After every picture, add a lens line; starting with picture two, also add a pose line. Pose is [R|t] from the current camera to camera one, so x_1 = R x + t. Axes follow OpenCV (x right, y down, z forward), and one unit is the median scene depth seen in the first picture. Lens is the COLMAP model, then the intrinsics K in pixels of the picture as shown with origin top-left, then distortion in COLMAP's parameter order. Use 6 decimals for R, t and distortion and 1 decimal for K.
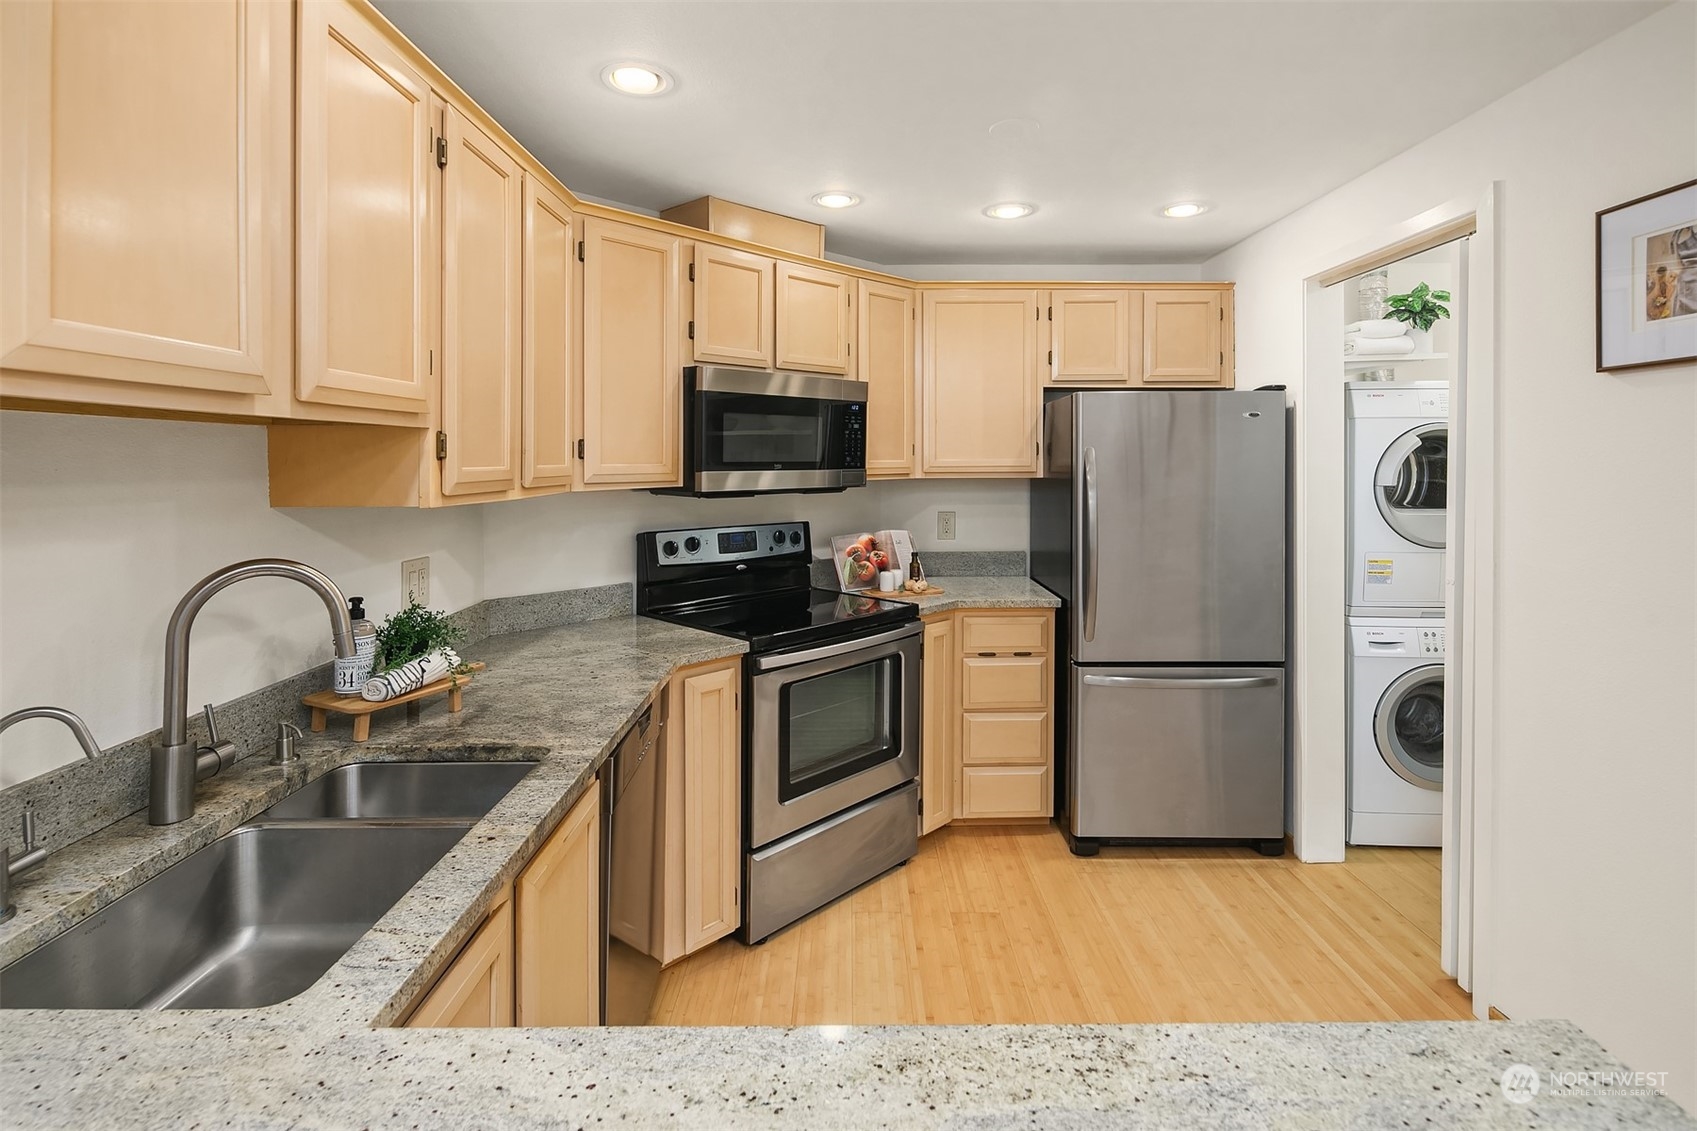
lens RADIAL K [[823.0, 0, 847.0], [0, 823.0, 481.7], [0, 0, 1]] dist [0.000983, 0.000312]
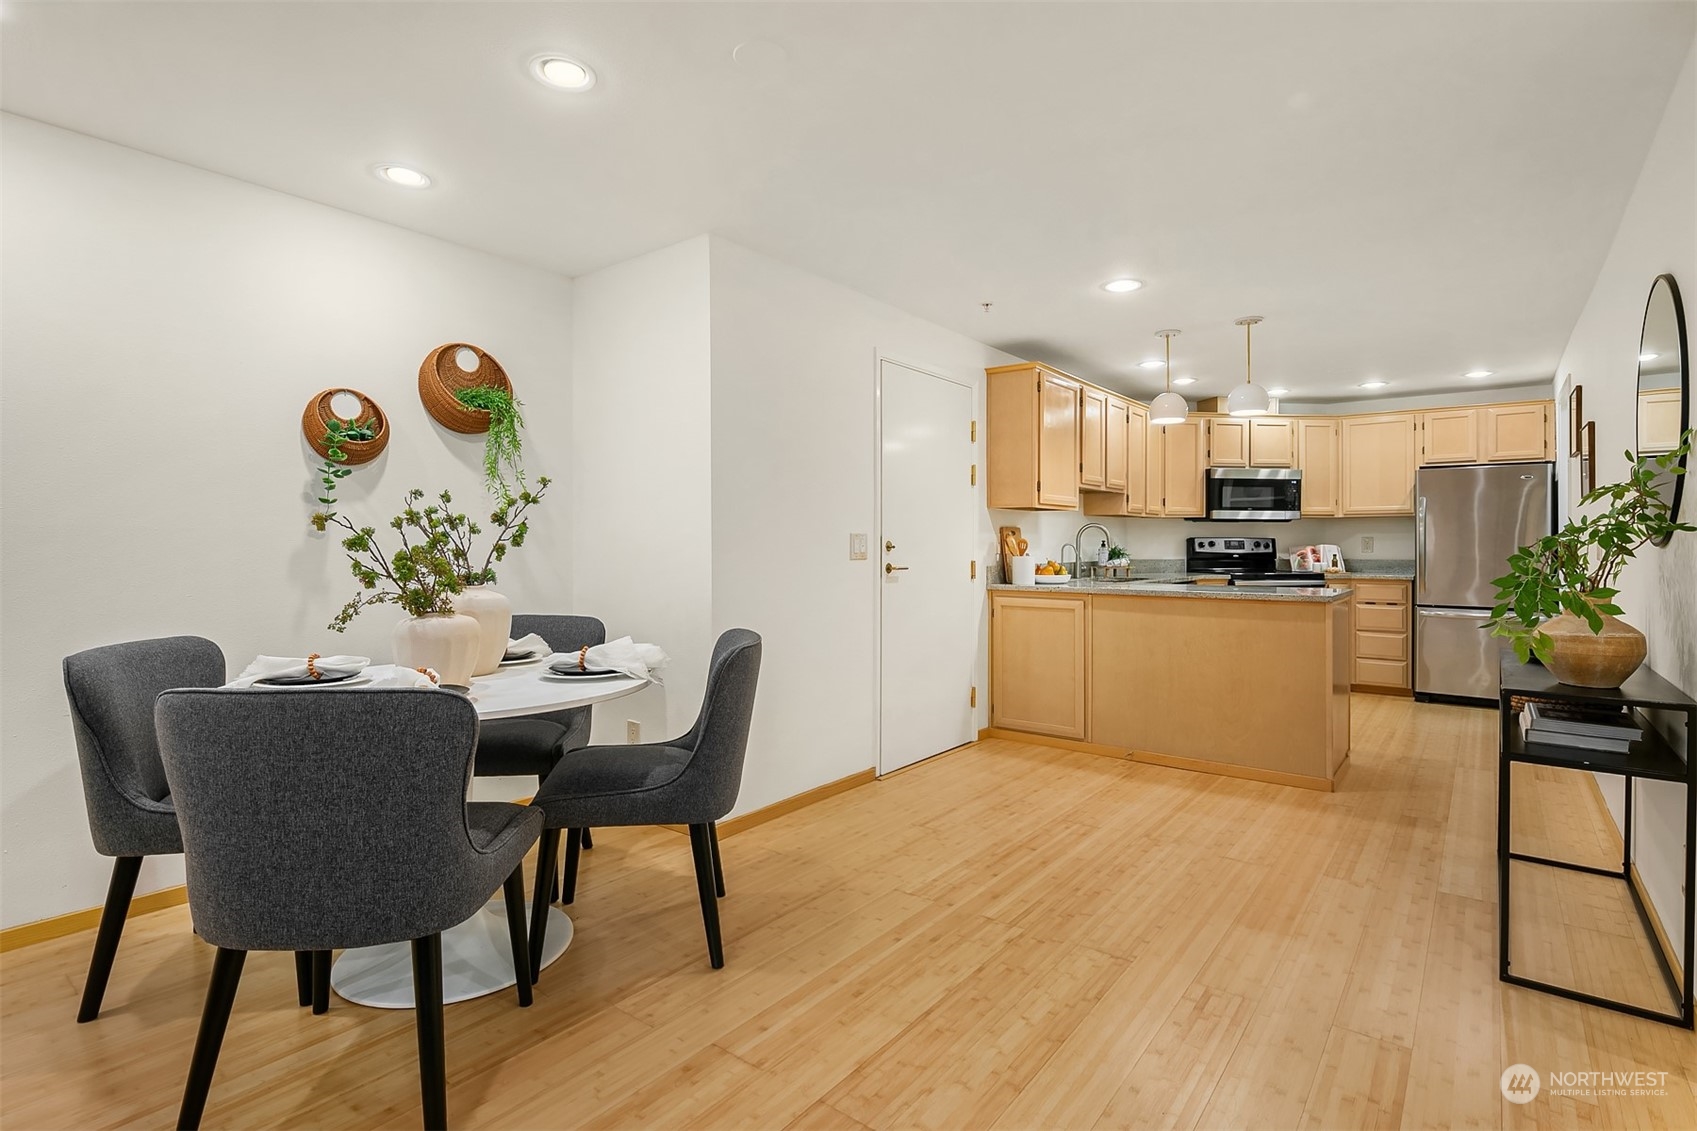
lens RADIAL K [[832.7, 0, 858.7], [0, 832.7, 522.4], [0, 0, 1]] dist [0.002467, -0.000544]
pose [[0.799854, -0.013514, -0.600042, 0.408436], [-0.017837, 0.998770, -0.046271, 0.135972], [0.599929, 0.047713, 0.798629, -1.412877]]
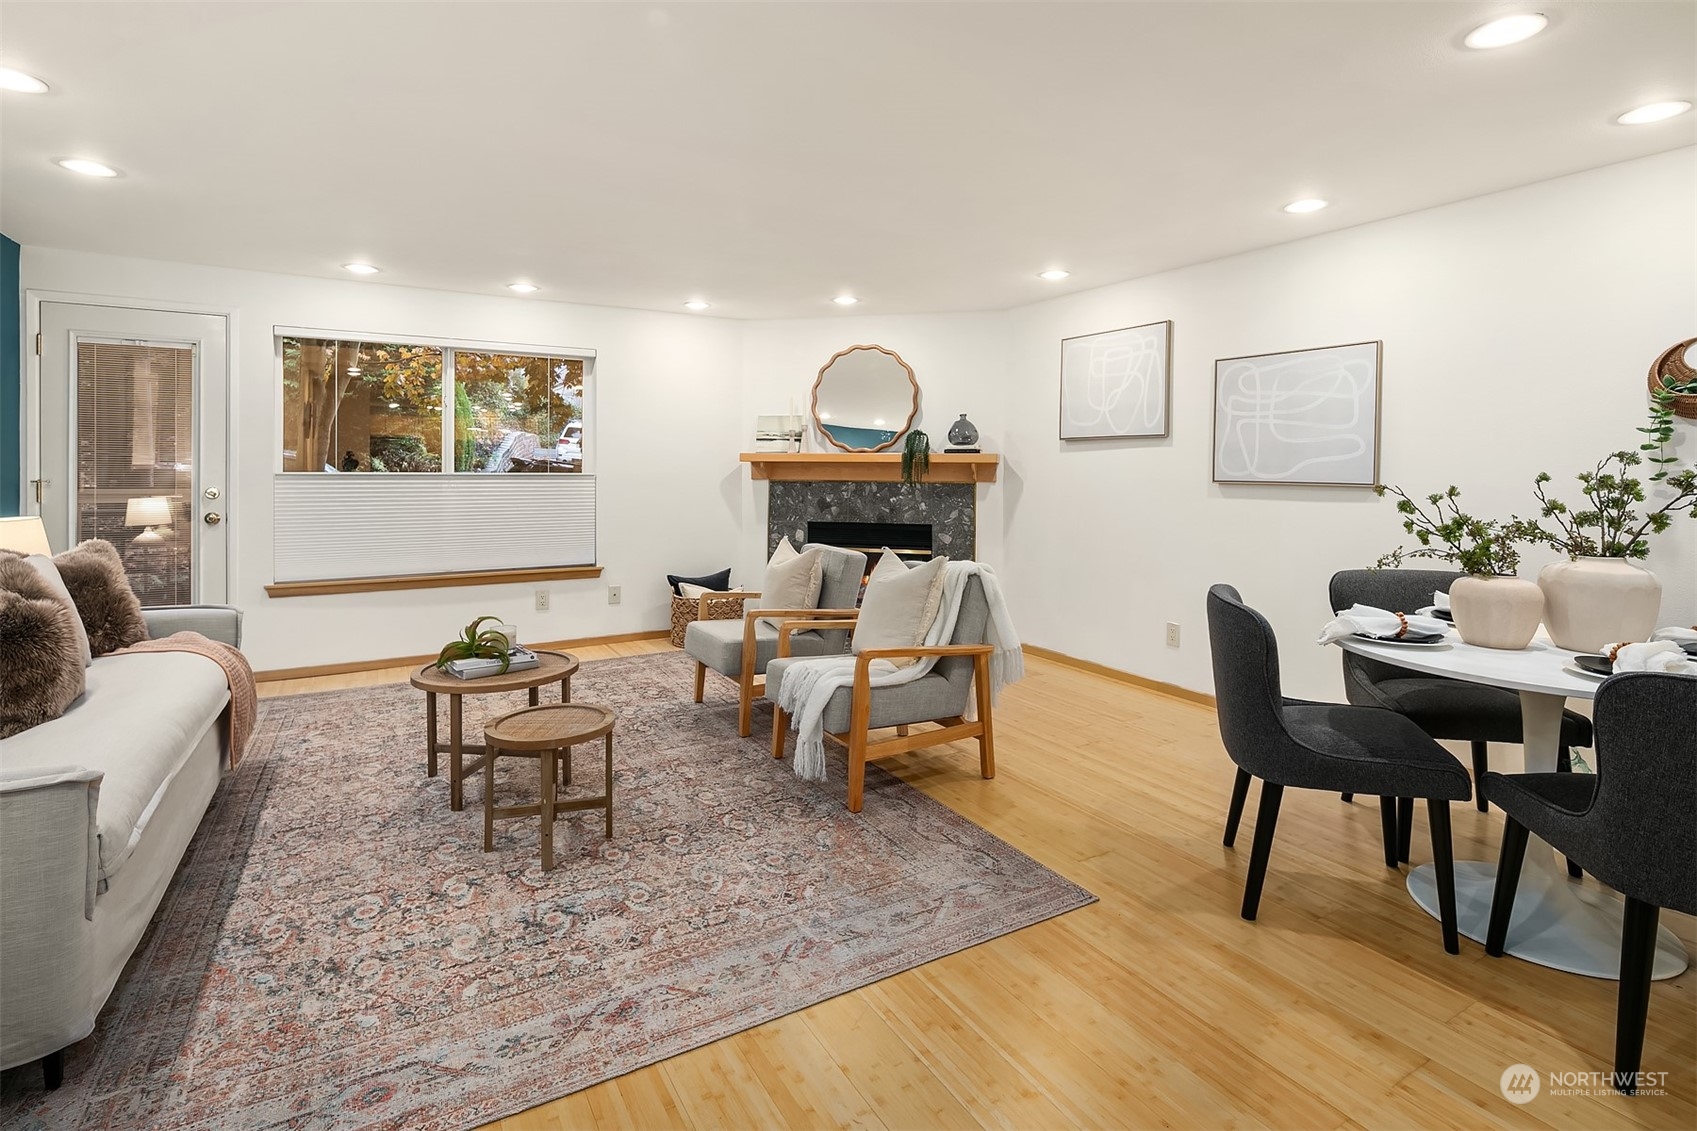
lens RADIAL K [[806.7, 0, 840.6], [0, 806.7, 485.7], [0, 0, 1]] dist [-0.003241, -0.002132]
pose [[-0.859056, 0.009210, -0.511799, 0.571921], [-0.016052, 0.998862, 0.044919, 0.081472], [0.511630, 0.046803, -0.857930, -0.728632]]
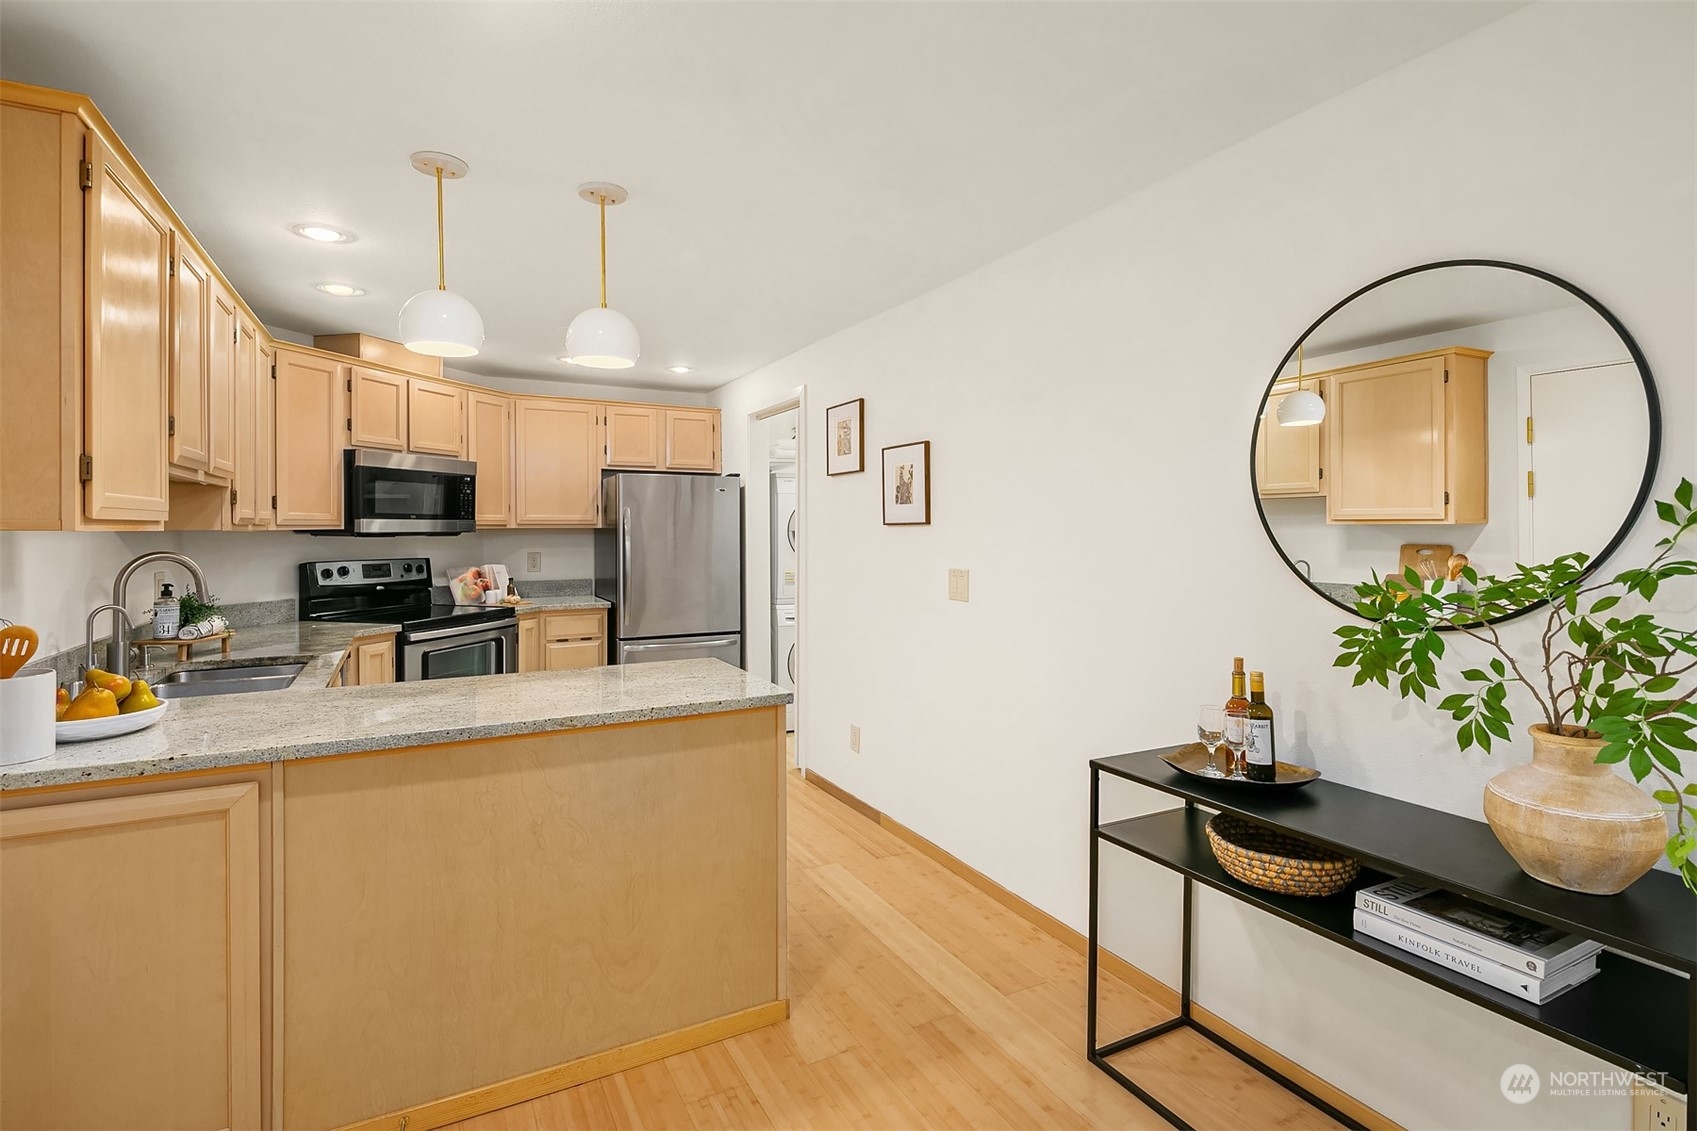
lens RADIAL K [[820.2, 0, 860.5], [0, 820.2, 533.8], [0, 0, 1]] dist [0.005800, 0.000084]
pose [[0.878706, -0.002354, 0.477358, -0.076749], [0.012372, 0.999764, -0.017843, 0.045759], [-0.477203, 0.021585, 0.878528, -0.656635]]
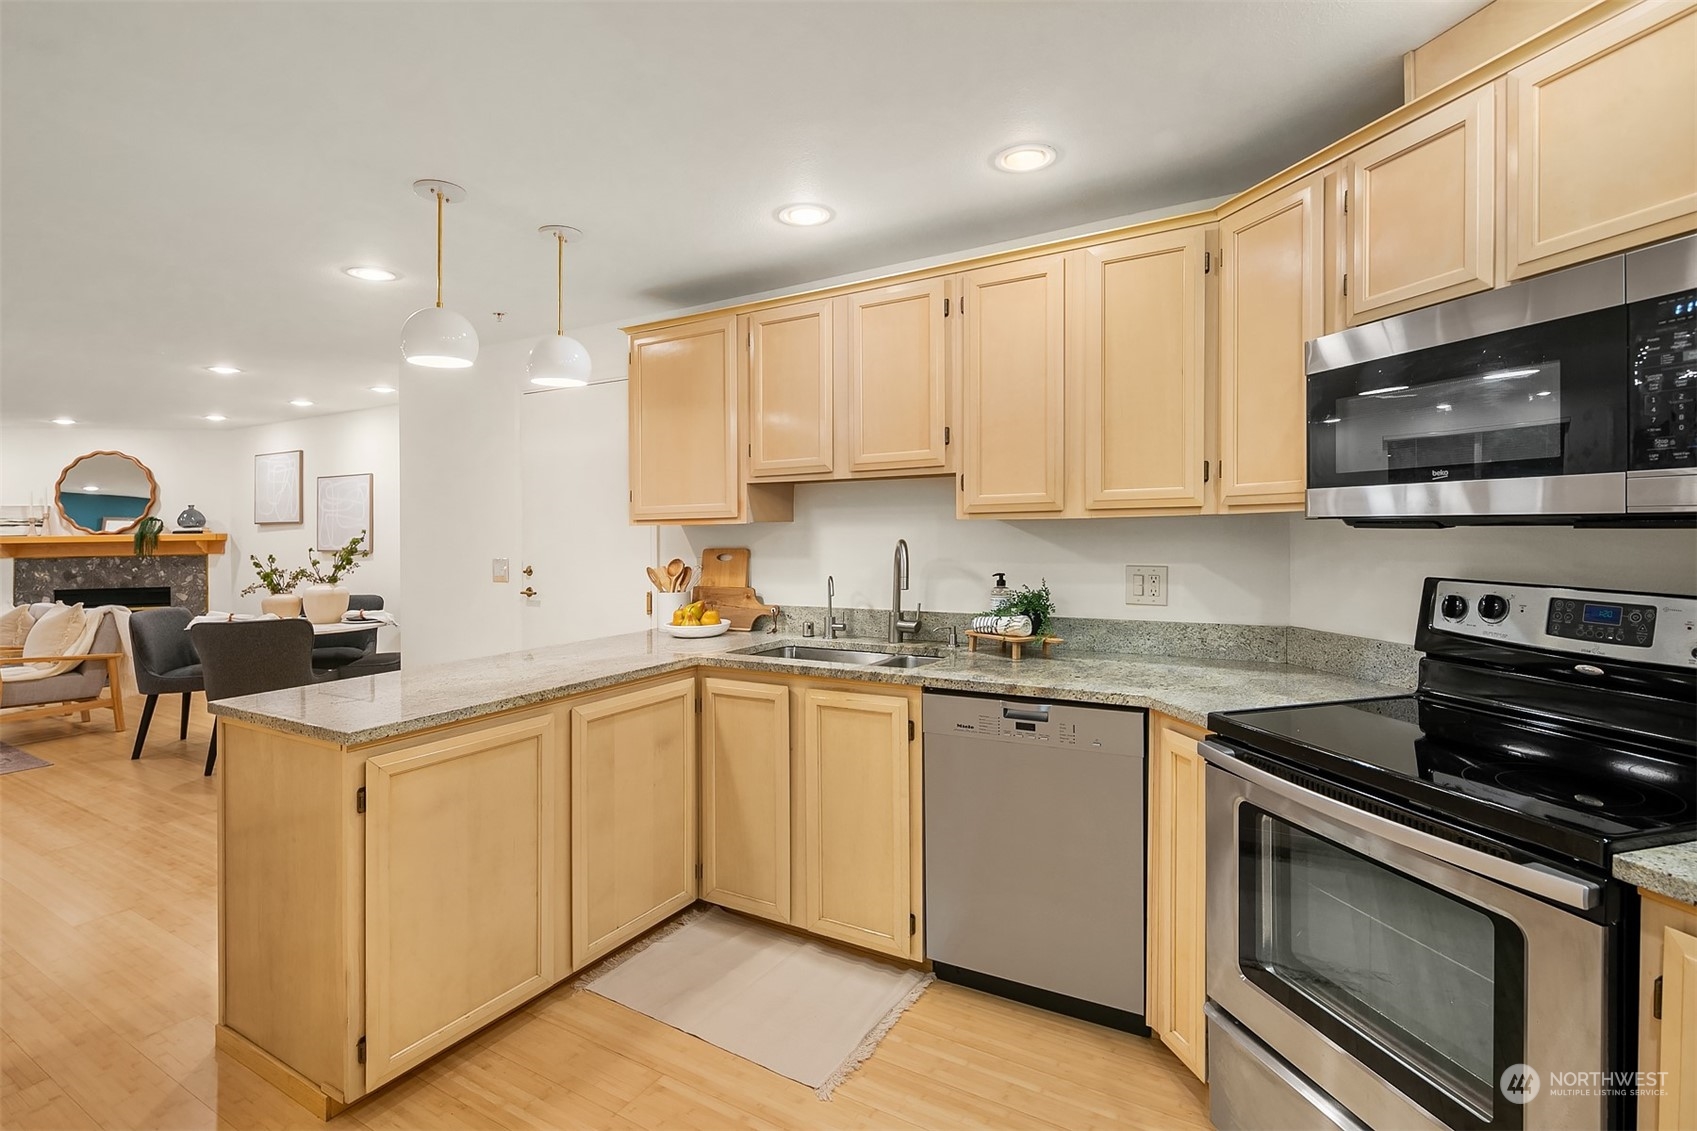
lens RADIAL K [[832.7, 0, 858.7], [0, 832.7, 522.4], [0, 0, 1]] dist [0.002467, -0.000544]
pose [[-0.515615, 0.009913, -0.856763, 0.549035], [-0.004684, 0.999886, 0.014388, 0.007427], [0.856808, 0.011431, -0.515509, 0.880969]]
